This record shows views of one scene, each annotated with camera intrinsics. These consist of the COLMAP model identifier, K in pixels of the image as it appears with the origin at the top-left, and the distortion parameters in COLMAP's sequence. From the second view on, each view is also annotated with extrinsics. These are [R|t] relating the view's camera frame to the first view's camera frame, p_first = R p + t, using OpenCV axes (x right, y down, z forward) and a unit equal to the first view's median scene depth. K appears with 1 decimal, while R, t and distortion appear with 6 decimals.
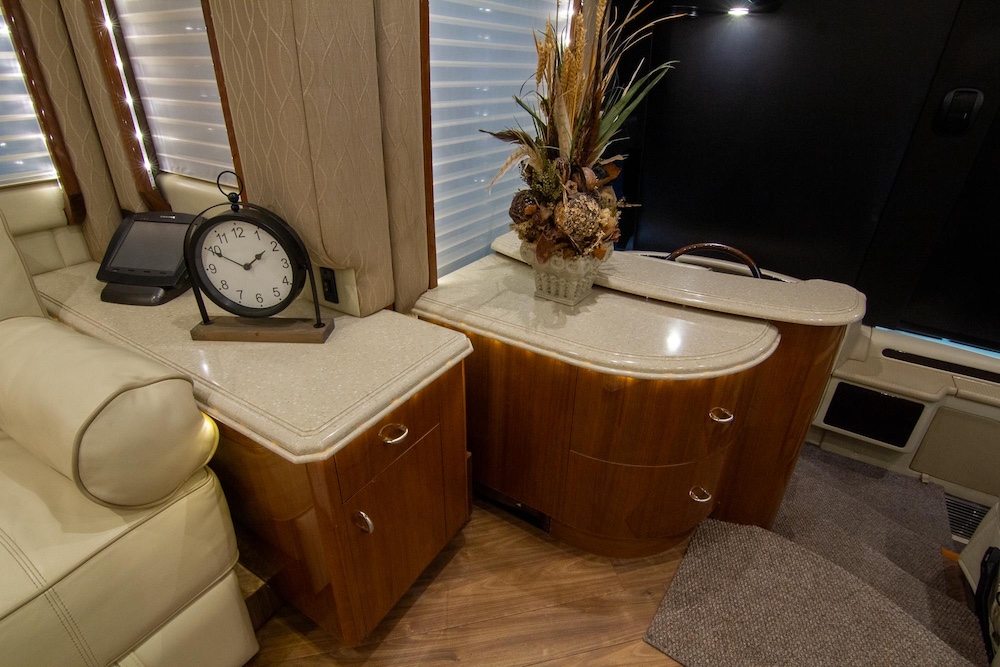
lens RADIAL K [[503.1, 0, 487.3], [0, 503.1, 331.8], [0, 0, 1]] dist [-0.033333, -0.000790]
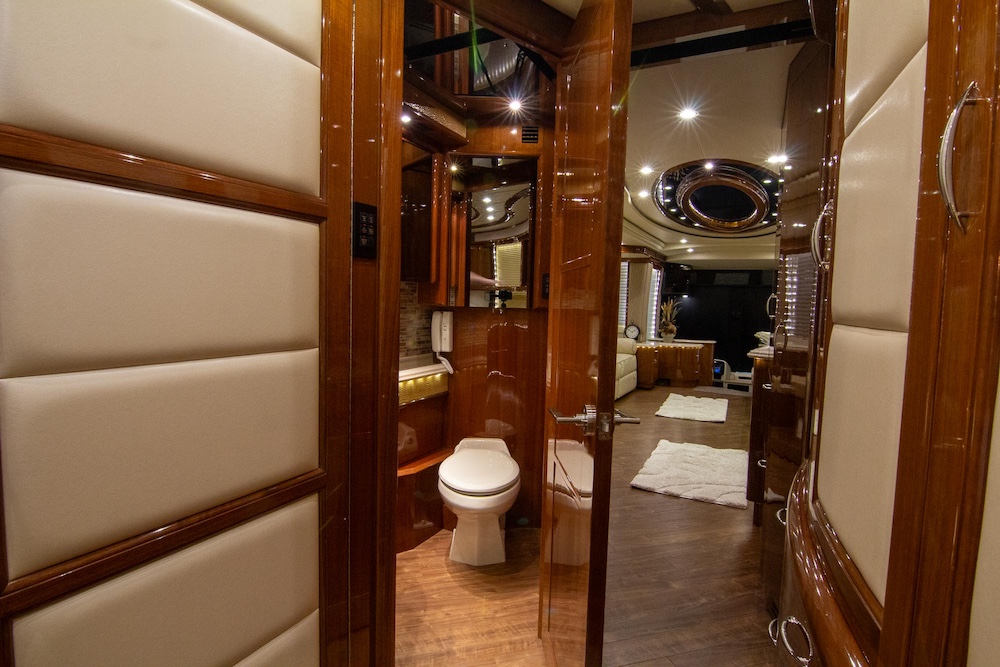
lens RADIAL K [[503.1, 0, 487.3], [0, 503.1, 331.8], [0, 0, 1]] dist [-0.033333, -0.000790]
pose [[0.995706, 0.011976, 0.091795, -1.543395], [0.026770, 0.911985, -0.409350, 1.329512], [-0.088618, 0.410049, 0.907748, -2.586357]]
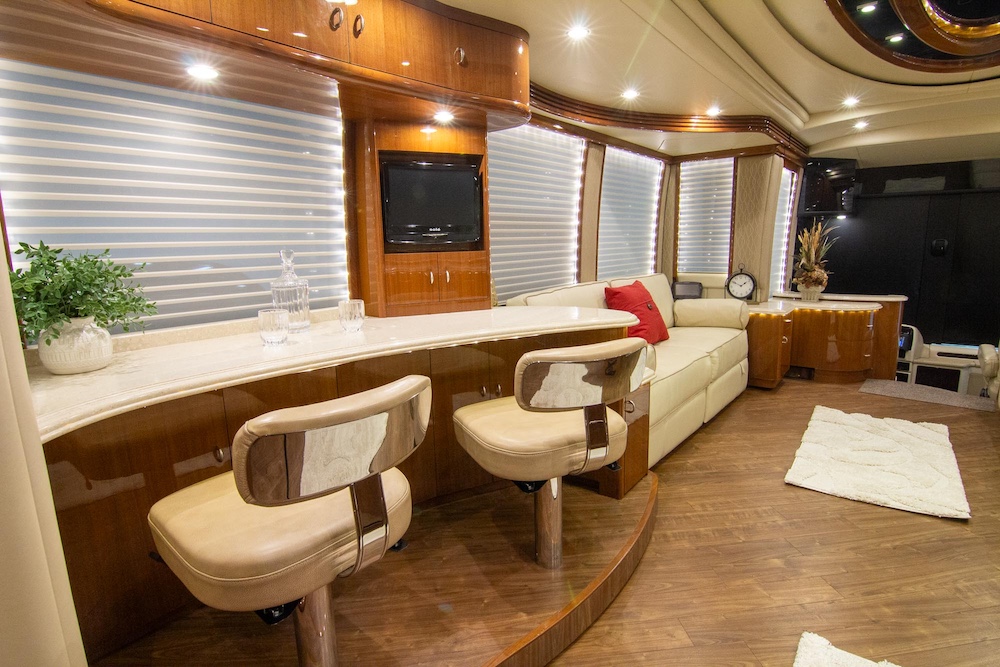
lens RADIAL K [[503.1, 0, 487.3], [0, 503.1, 331.8], [0, 0, 1]] dist [-0.033333, -0.000790]
pose [[0.992785, -0.016903, -0.118713, -0.967460], [-0.020459, 0.951623, -0.306587, 0.709187], [0.118152, 0.306803, 0.944411, -1.388992]]
